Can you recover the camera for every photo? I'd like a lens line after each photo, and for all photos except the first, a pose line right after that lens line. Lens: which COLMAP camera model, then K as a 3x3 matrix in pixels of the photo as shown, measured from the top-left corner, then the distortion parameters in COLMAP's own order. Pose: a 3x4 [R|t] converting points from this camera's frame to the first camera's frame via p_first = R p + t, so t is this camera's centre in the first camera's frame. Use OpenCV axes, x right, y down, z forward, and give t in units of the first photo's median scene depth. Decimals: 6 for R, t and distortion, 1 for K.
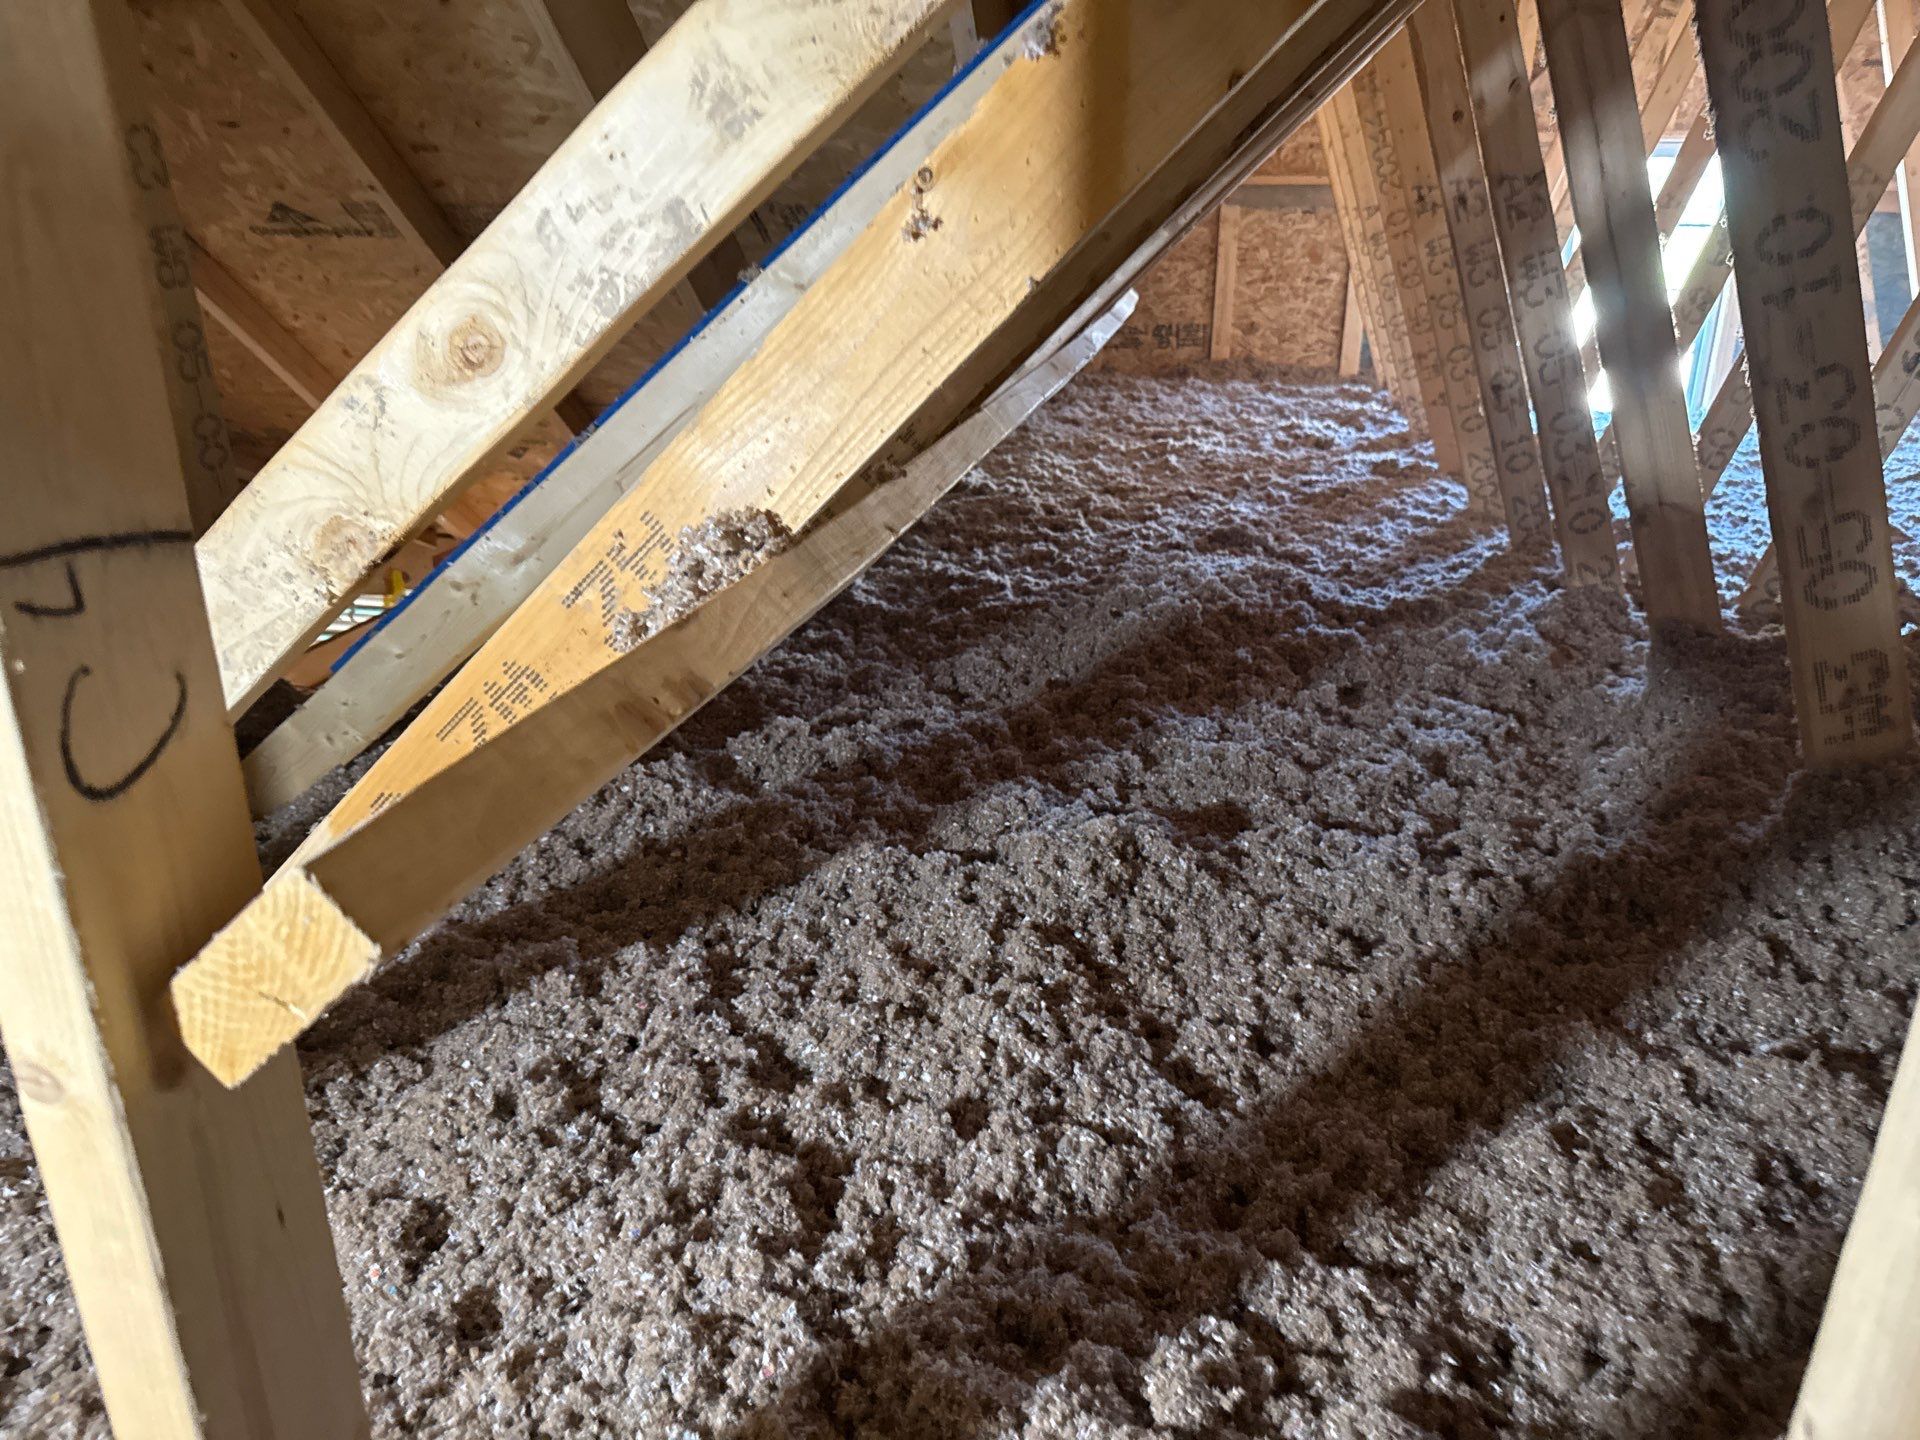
lens RADIAL K [[1400.3, 0, 960.0], [0, 1400.3, 720.0], [0, 0, 1]] dist [-0.007565, -0.004445]
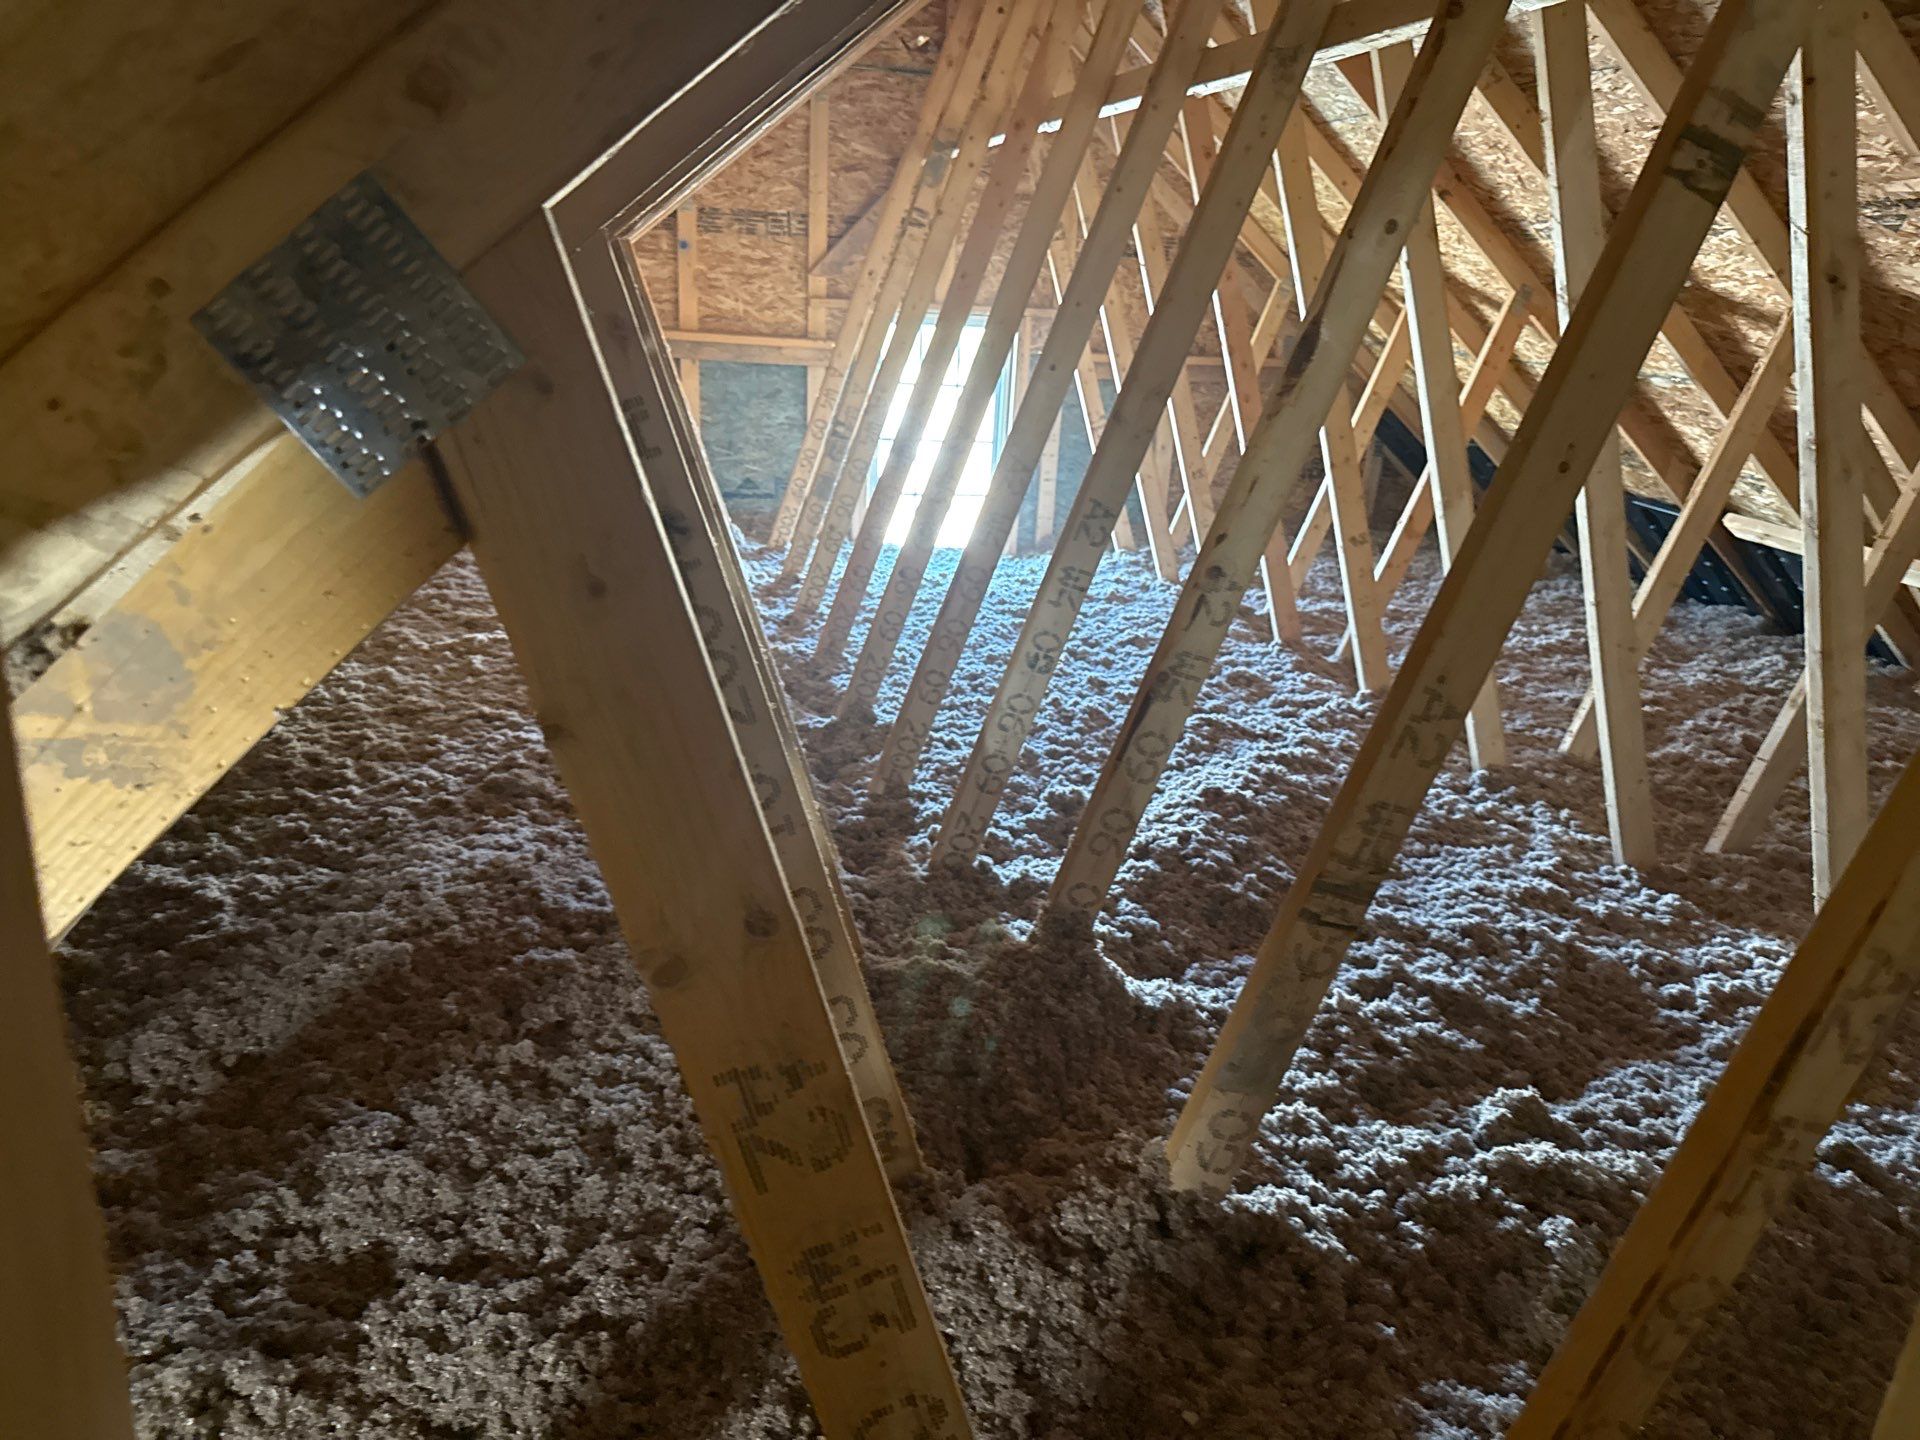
lens RADIAL K [[1400.3, 0, 960.0], [0, 1400.3, 720.0], [0, 0, 1]] dist [-0.007565, -0.004445]
pose [[0.891833, -0.057133, 0.448742, 0.074038], [0.111138, 0.989261, -0.094926, -0.092861], [-0.438499, 0.134530, 0.888606, -0.063836]]
